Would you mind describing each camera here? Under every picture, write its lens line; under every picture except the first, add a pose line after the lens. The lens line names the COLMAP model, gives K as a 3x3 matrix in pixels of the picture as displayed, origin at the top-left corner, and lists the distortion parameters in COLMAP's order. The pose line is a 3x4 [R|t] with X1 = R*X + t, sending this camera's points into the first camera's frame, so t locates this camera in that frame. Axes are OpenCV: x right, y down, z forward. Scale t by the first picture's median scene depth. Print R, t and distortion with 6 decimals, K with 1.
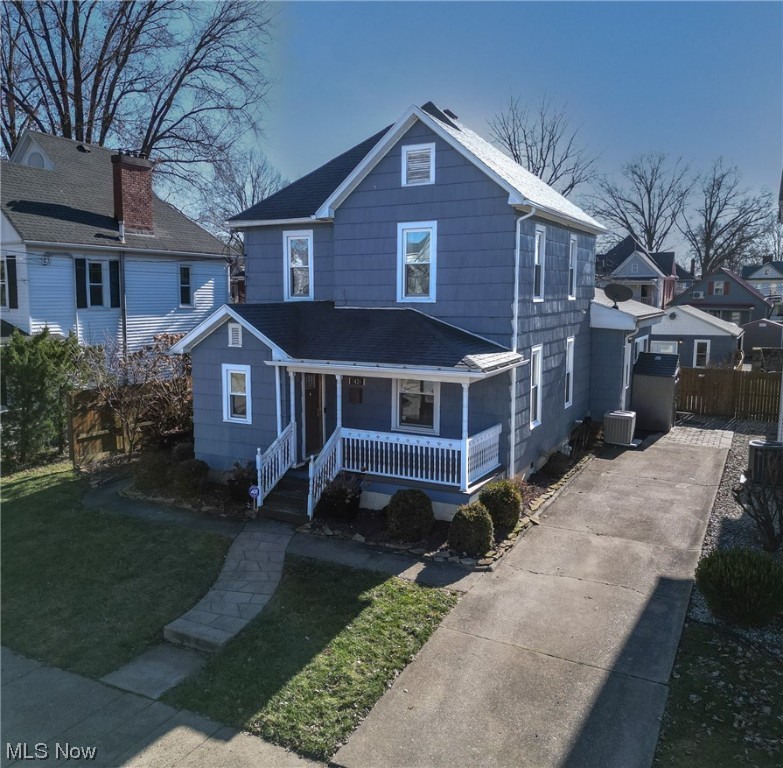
lens RADIAL K [[715.4, 0, 391.5], [0, 715.4, 384.0], [0, 0, 1]] dist [0.071052, -0.004484]
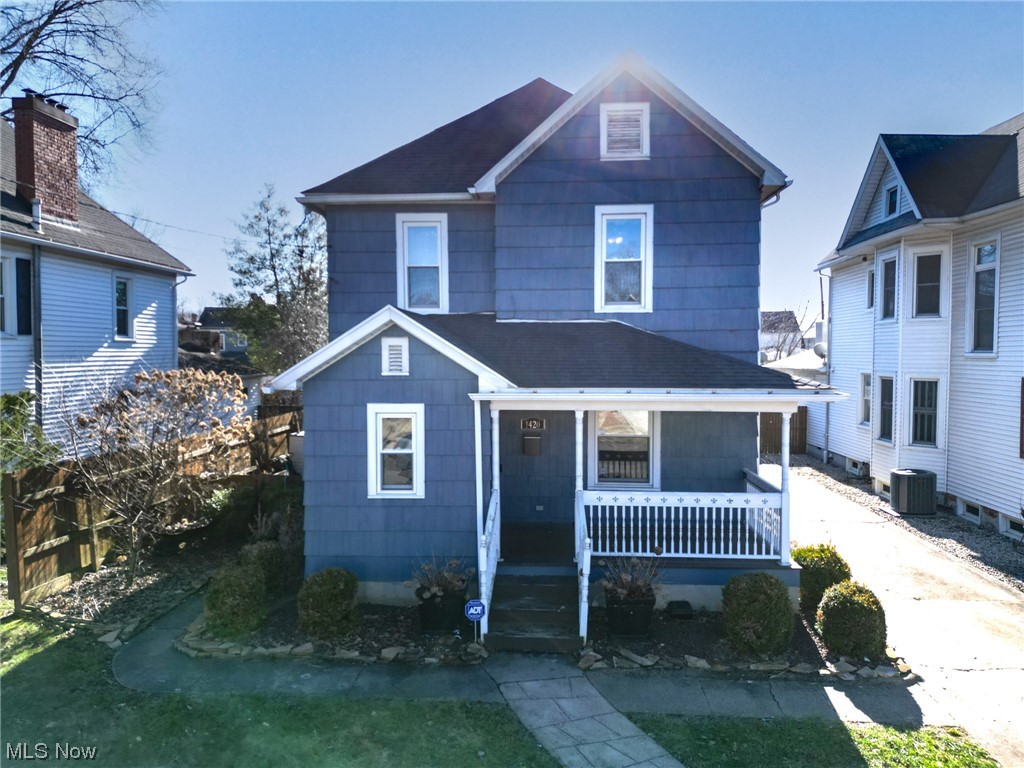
lens RADIAL K [[690.7, 0, 512.0], [0, 690.7, 384.0], [0, 0, 1]] dist [0.059387, -0.041889]
pose [[0.905052, -0.020084, 0.424827, -0.379851], [0.056331, 0.995745, -0.072933, 0.005315], [-0.421555, 0.089939, 0.902332, 0.415429]]
